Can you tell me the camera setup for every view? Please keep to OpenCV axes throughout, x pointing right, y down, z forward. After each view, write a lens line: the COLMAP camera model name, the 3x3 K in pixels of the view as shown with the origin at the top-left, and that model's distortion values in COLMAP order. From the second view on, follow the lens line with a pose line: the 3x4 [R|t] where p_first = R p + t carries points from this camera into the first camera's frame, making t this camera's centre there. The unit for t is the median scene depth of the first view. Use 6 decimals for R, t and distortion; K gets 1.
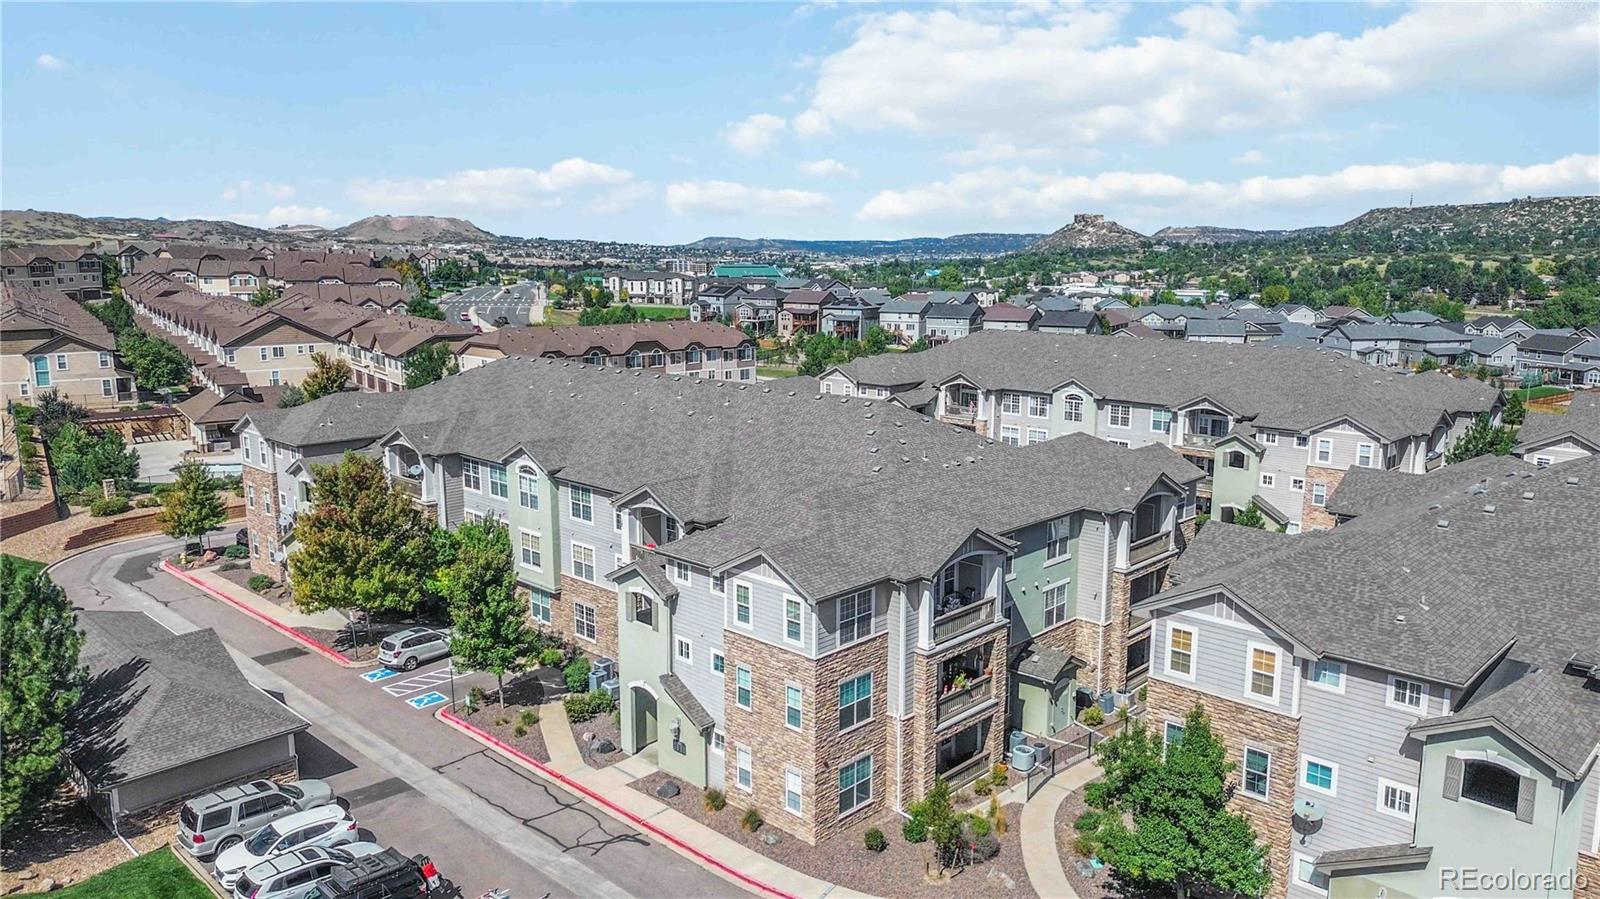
lens RADIAL K [[1125.7, 0, 800.0], [0, 1125.7, 449.5], [0, 0, 1]] dist [0.098796, -0.117735]
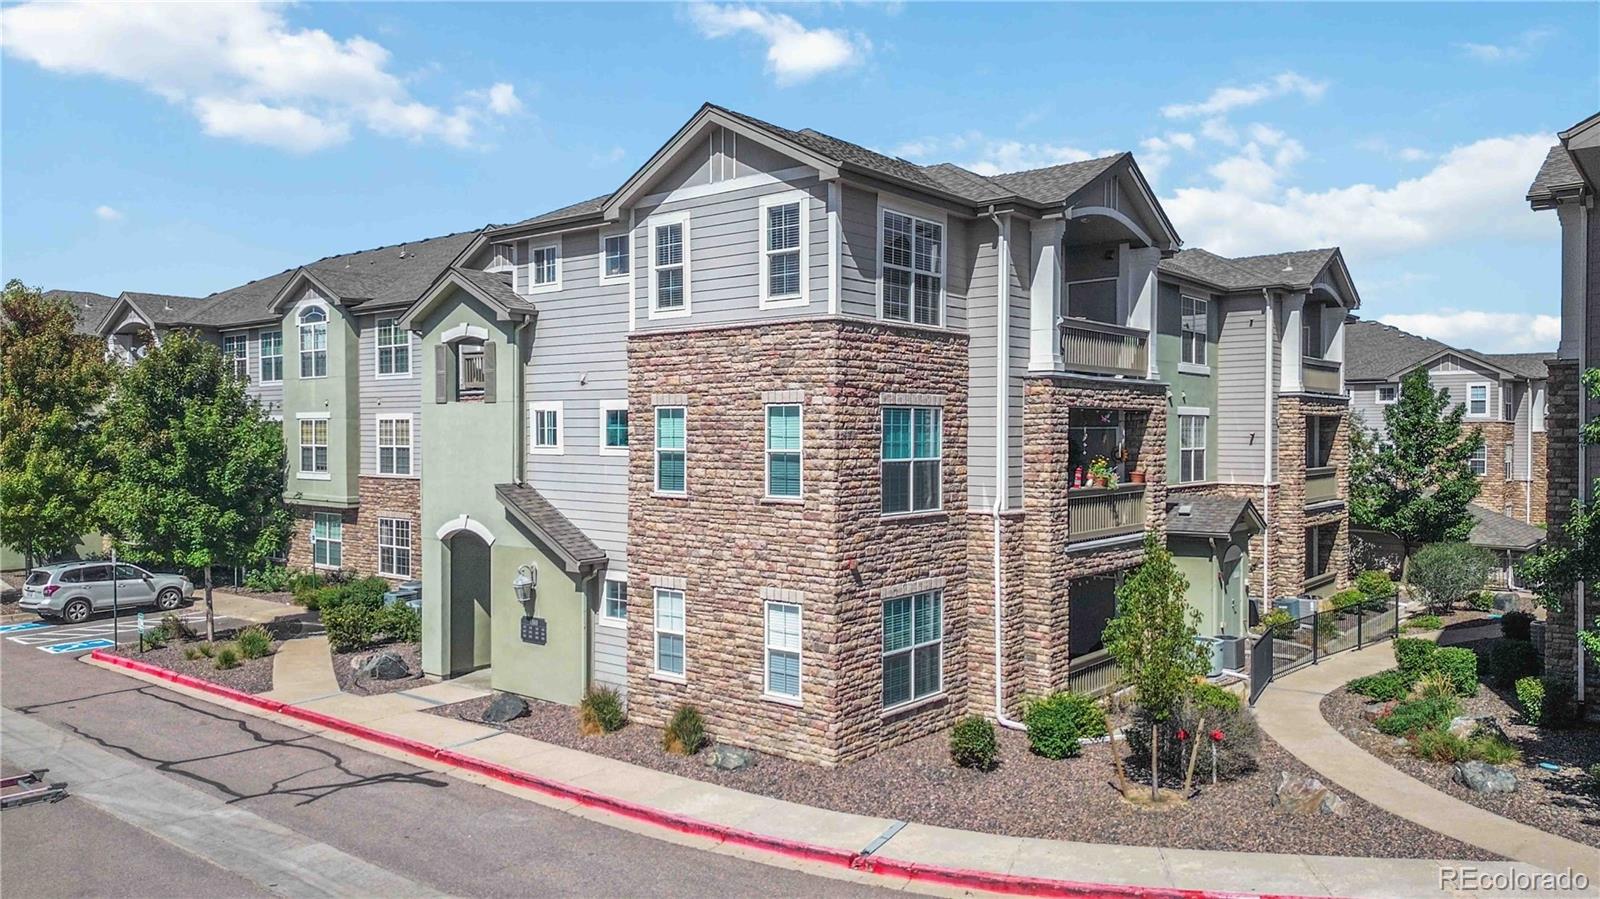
lens RADIAL K [[1131.3, 0, 800.0], [0, 1131.3, 449.5], [0, 0, 1]] dist [0.112341, -0.126182]
pose [[0.996691, 0.000371, 0.081285, -0.033285], [0.012296, 0.987794, -0.155282, 0.277078], [-0.080351, 0.155767, 0.984520, 0.518570]]
